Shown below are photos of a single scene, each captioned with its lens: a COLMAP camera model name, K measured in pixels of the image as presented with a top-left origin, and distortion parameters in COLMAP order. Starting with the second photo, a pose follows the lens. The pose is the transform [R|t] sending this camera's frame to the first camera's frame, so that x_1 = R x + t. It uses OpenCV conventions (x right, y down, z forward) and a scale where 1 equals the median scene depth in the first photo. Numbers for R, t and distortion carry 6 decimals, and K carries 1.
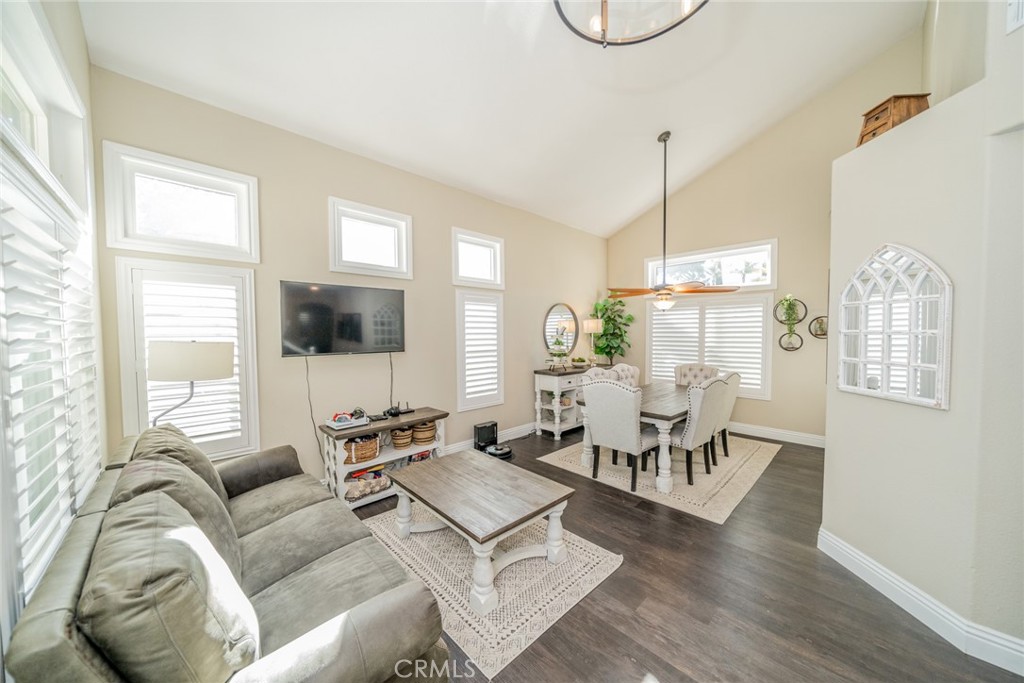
lens RADIAL K [[348.3, 0, 506.1], [0, 348.3, 344.0], [0, 0, 1]] dist [-0.007796, -0.000081]
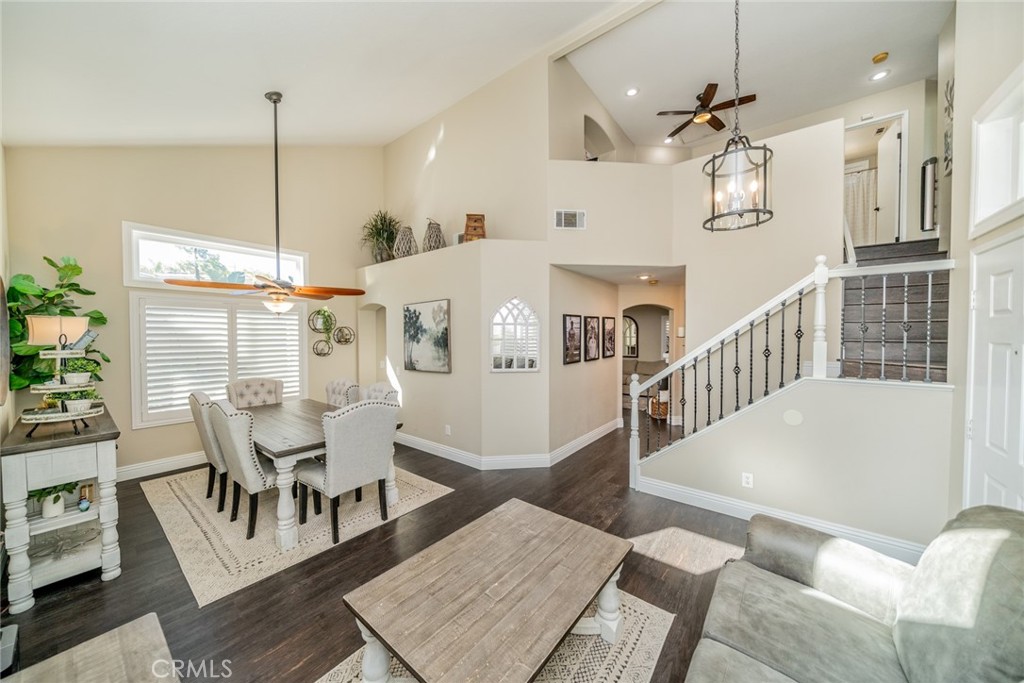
lens RADIAL K [[348.3, 0, 505.8], [0, 348.3, 338.9], [0, 0, 1]] dist [-0.007796, -0.000081]
pose [[-0.130480, -0.007007, 0.991426, -0.371609], [0.039125, 0.999160, 0.012210, -0.025284], [-0.990679, 0.040383, -0.130096, 0.531728]]
